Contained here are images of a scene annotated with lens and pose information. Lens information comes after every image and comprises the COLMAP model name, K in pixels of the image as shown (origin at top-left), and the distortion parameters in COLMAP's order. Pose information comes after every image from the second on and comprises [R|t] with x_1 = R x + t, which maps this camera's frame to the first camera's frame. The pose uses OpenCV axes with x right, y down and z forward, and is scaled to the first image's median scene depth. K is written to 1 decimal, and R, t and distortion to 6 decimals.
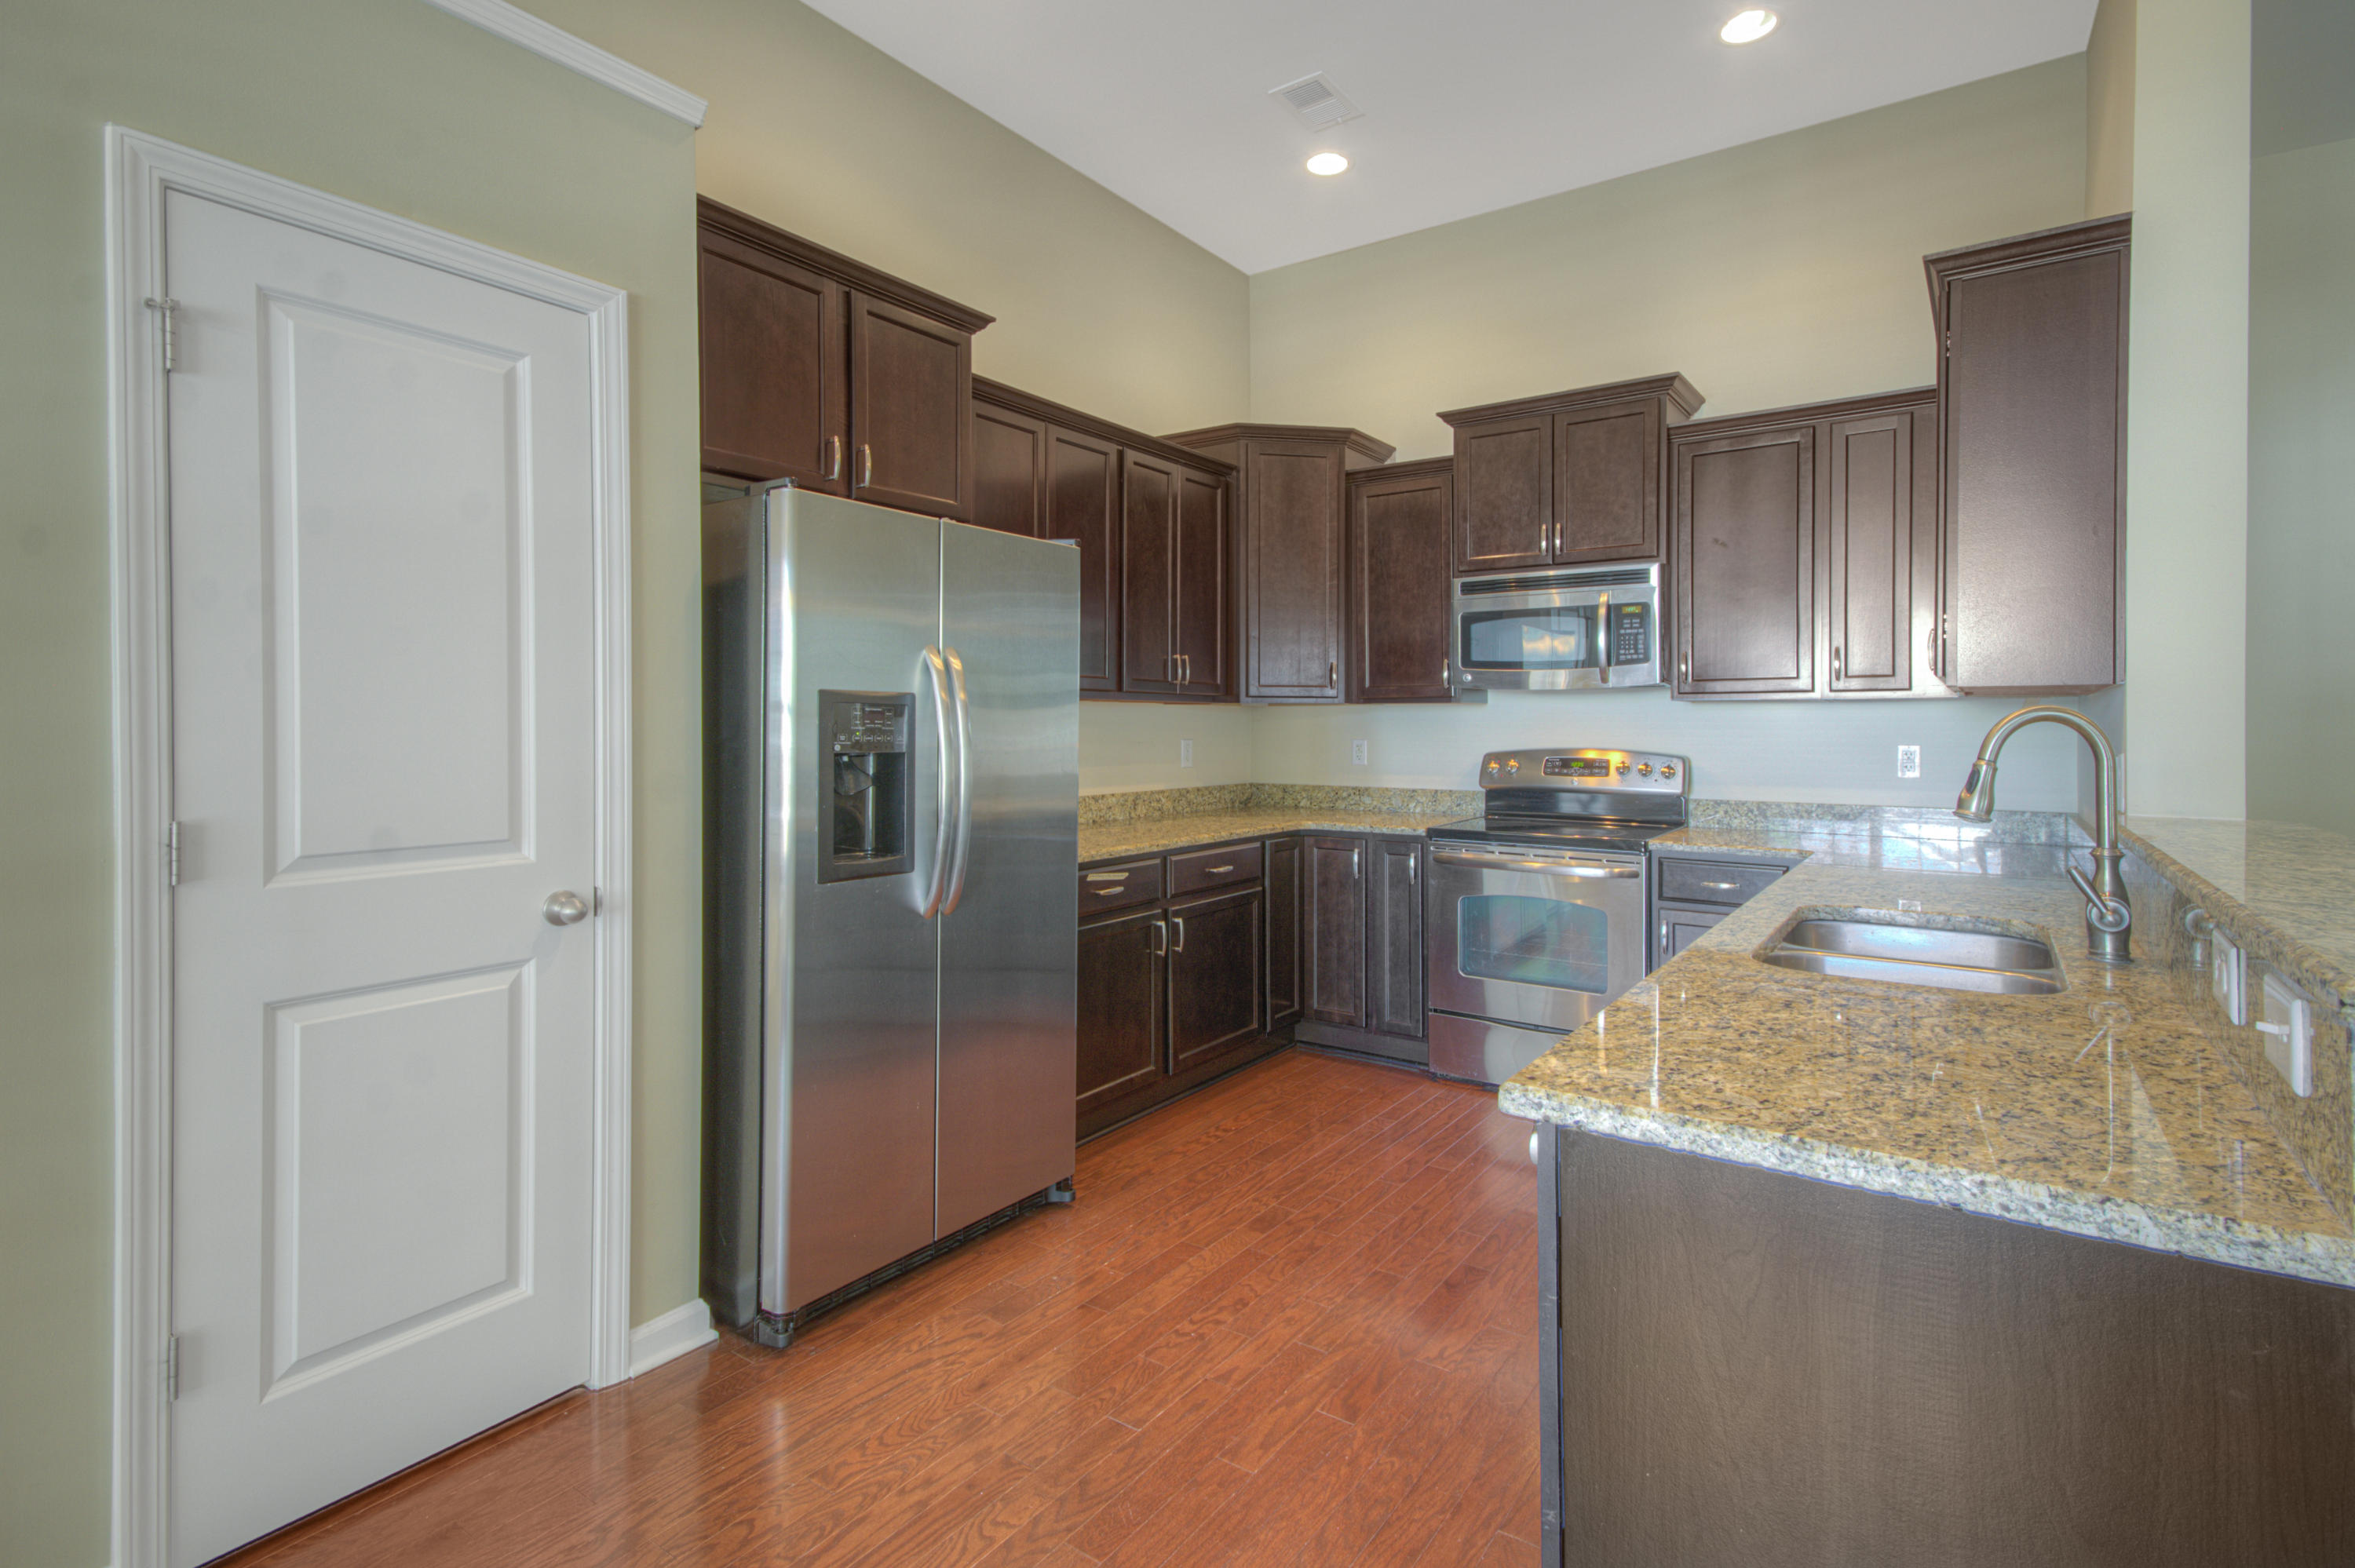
lens RADIAL K [[1185.4, 0, 1129.2], [0, 1185.4, 741.3], [0, 0, 1]] dist [0.003984, 0.000338]
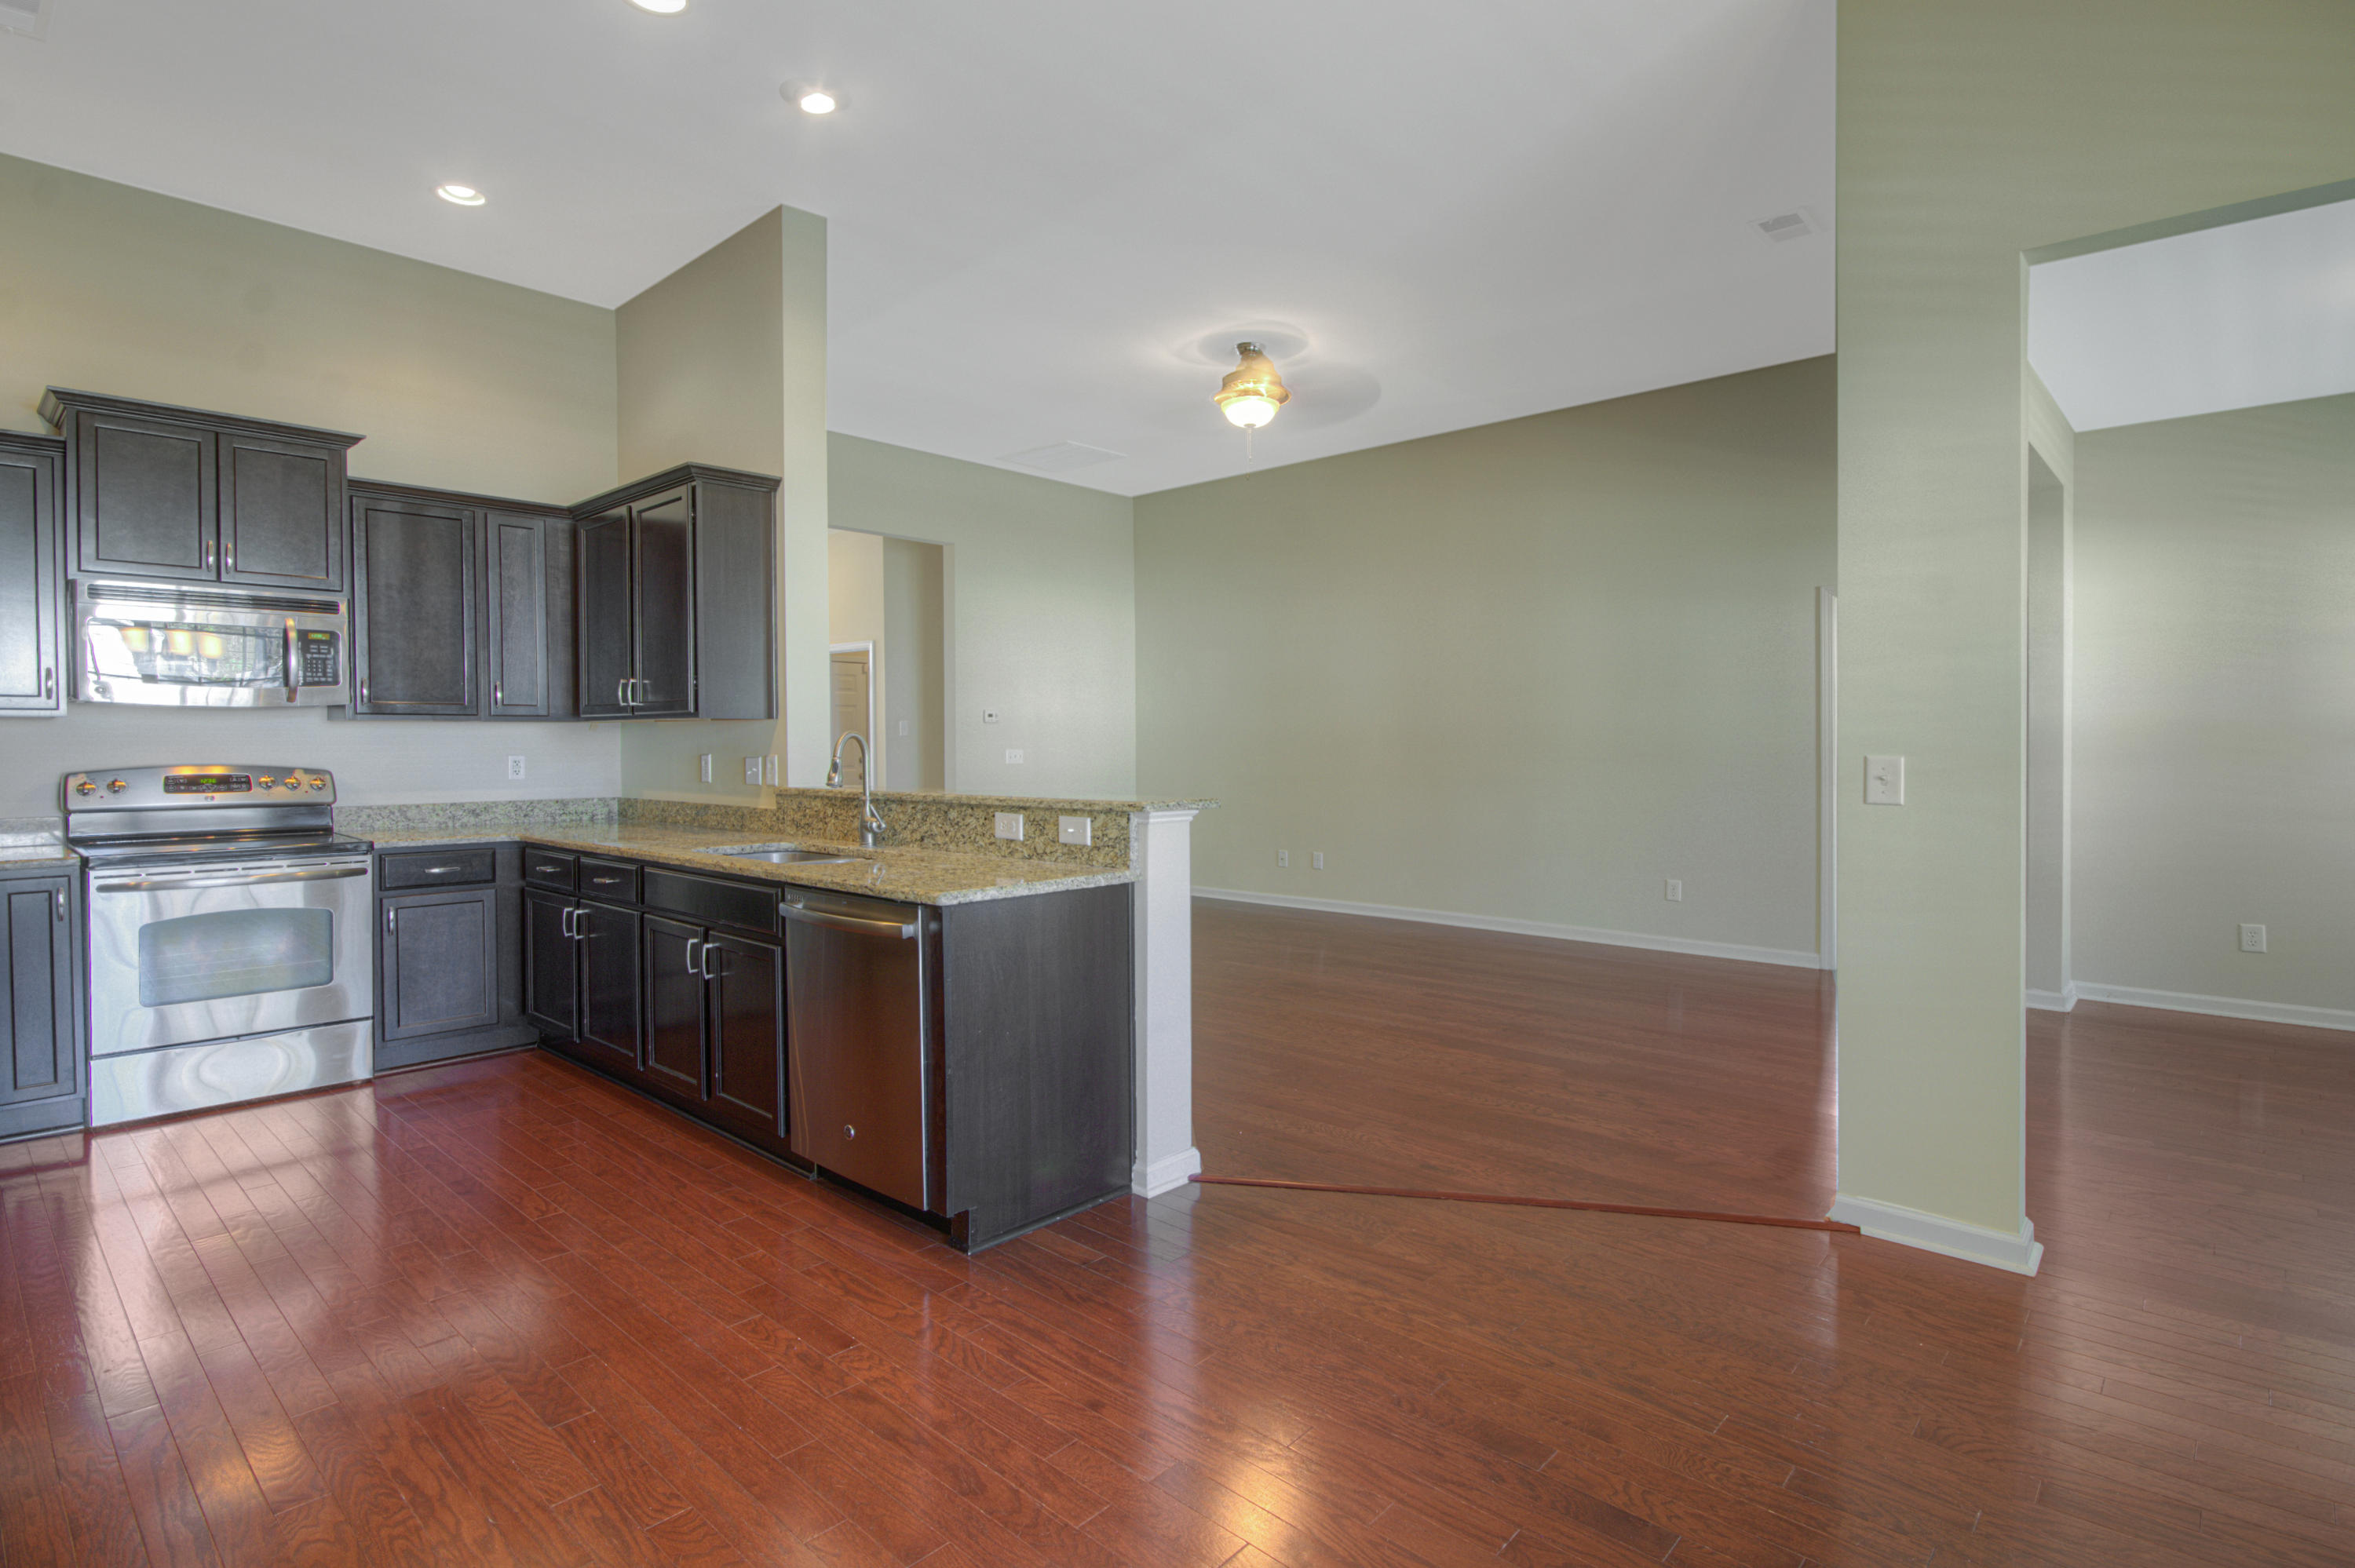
lens RADIAL K [[1185.4, 0, 1173.4], [0, 1185.4, 766.7], [0, 0, 1]] dist [0.003984, 0.000338]
pose [[0.125904, -0.020236, 0.991836, -0.580481], [0.013449, 0.999735, 0.018690, 0.000409], [-0.991951, 0.010986, 0.126143, 0.073007]]
